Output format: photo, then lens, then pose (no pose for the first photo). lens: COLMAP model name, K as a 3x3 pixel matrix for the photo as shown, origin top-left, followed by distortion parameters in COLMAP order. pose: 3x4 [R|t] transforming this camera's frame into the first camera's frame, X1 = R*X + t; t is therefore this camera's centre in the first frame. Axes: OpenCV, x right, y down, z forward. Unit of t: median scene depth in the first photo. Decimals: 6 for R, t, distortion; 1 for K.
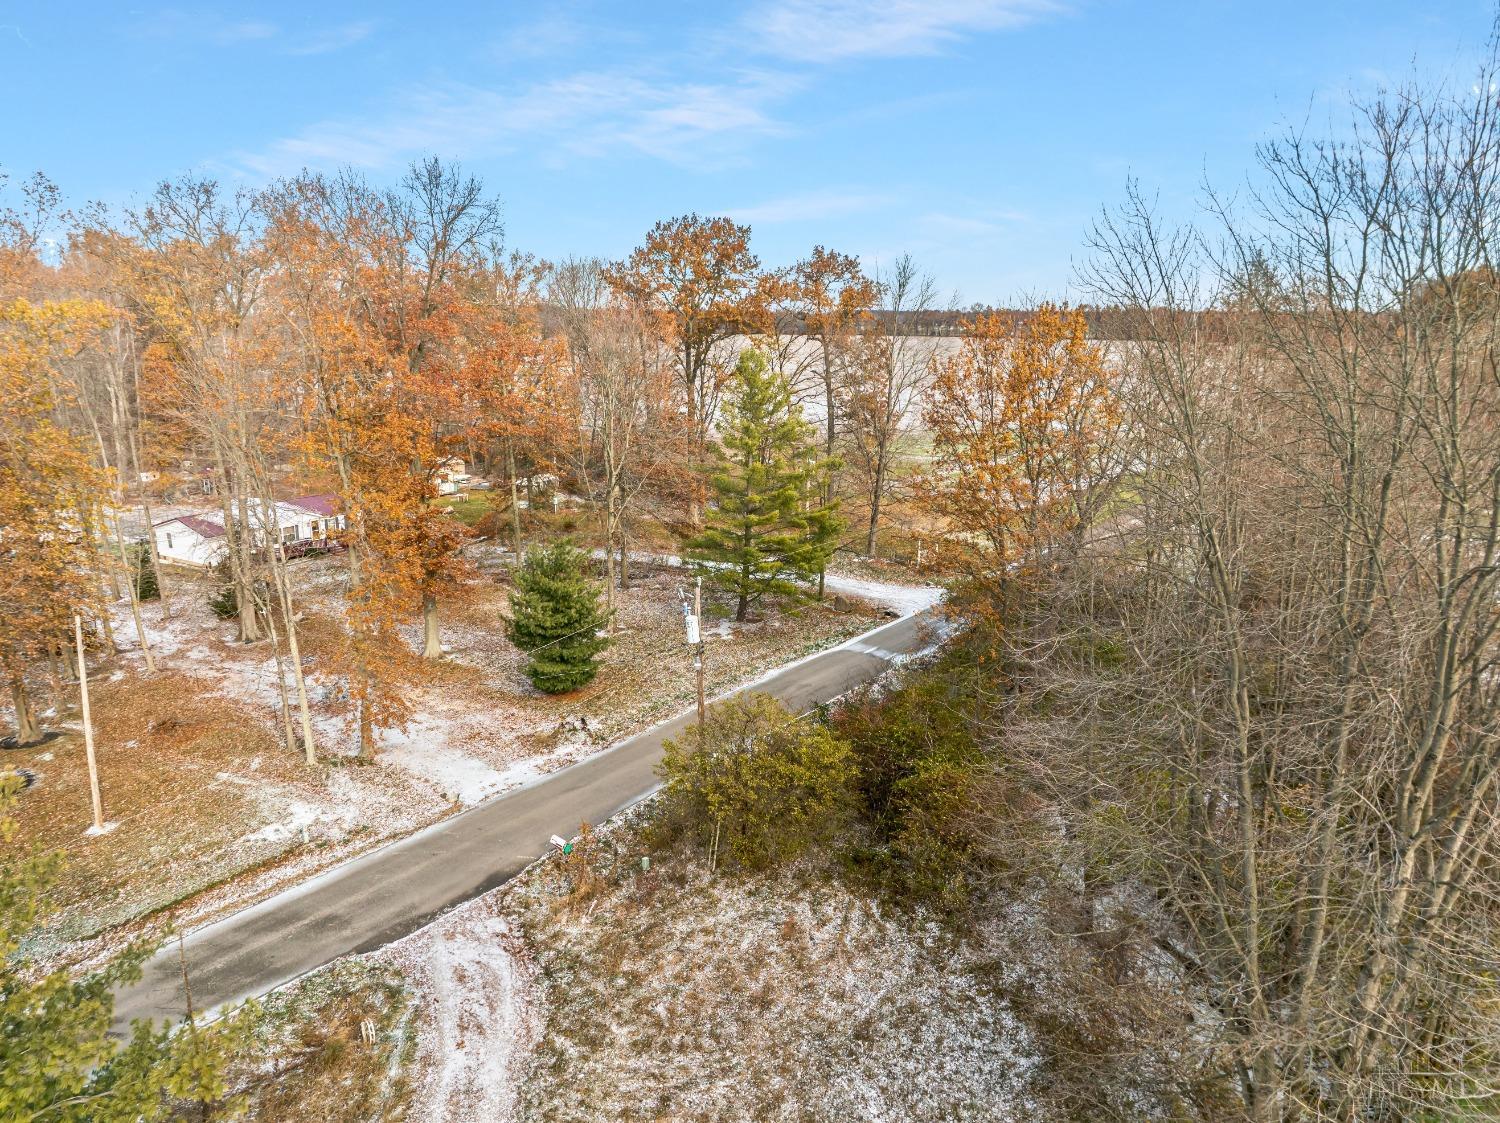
lens RADIAL K [[1058.7, 0, 751.2], [0, 1058.7, 548.1], [0, 0, 1]] dist [-0.051382, 0.019005]
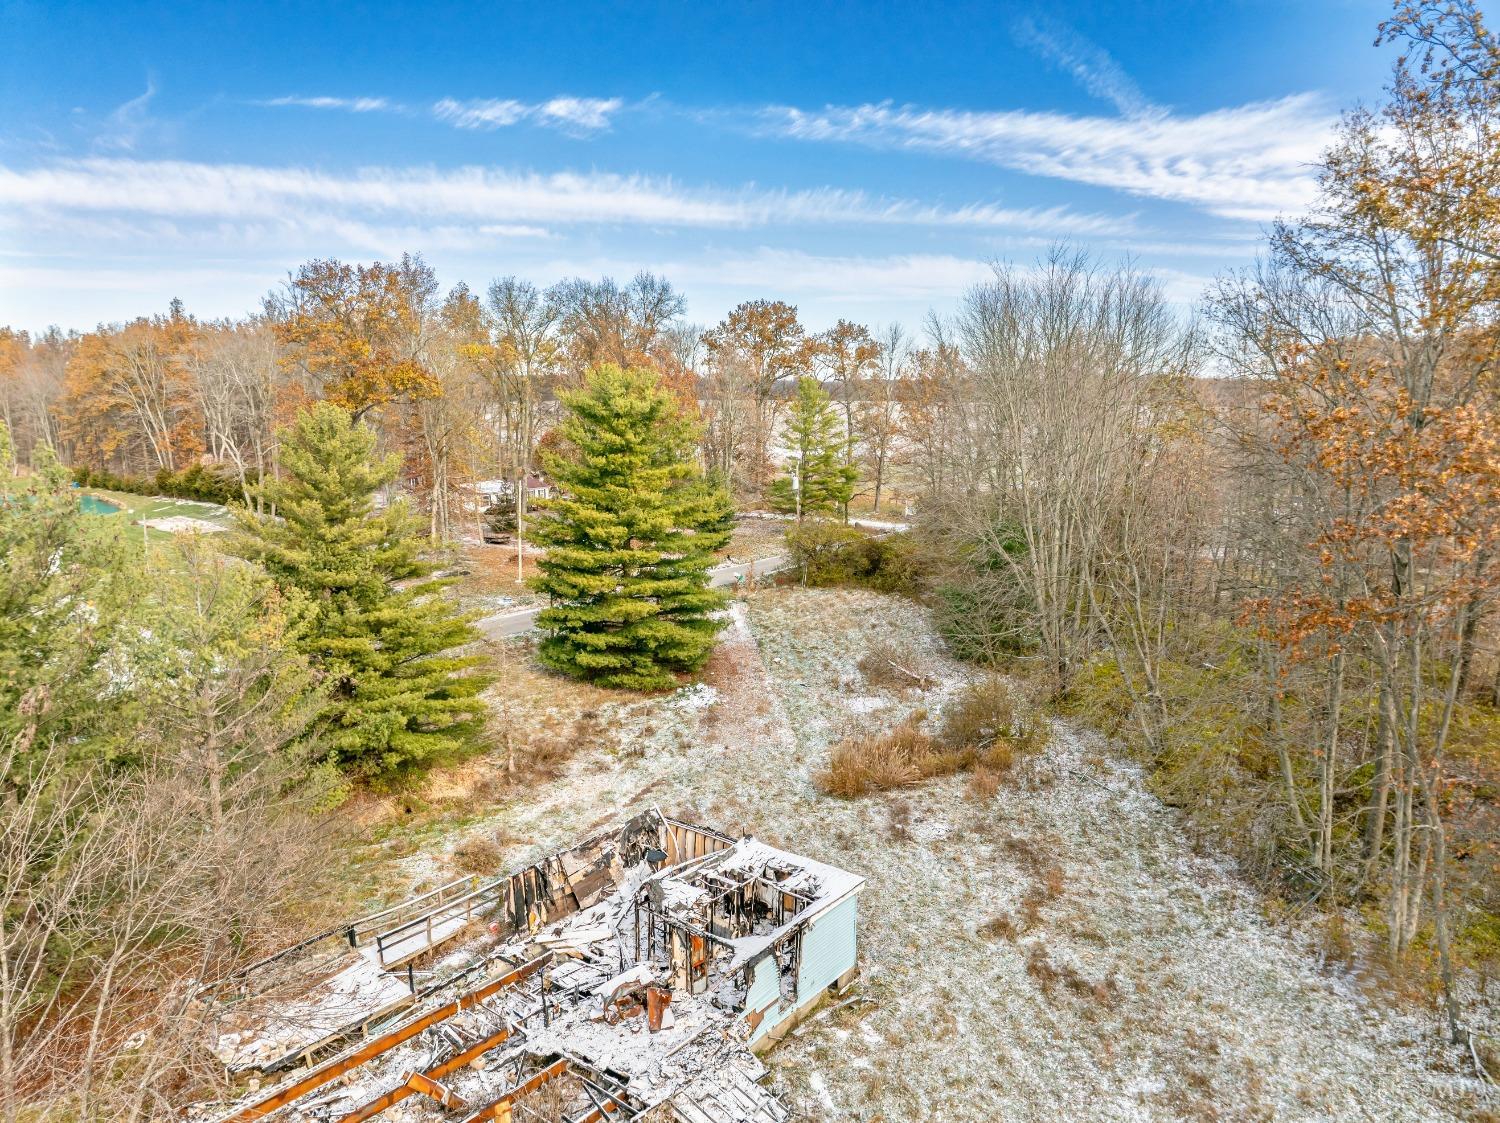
lens RADIAL K [[1058.7, 0, 750.0], [0, 1058.7, 528.2], [0, 0, 1]] dist [-0.051382, 0.019005]
pose [[0.999943, -0.002288, -0.010449, -0.049392], [0.001424, 0.996638, -0.081921, 0.145102], [0.010602, 0.081902, 0.996584, -0.515074]]
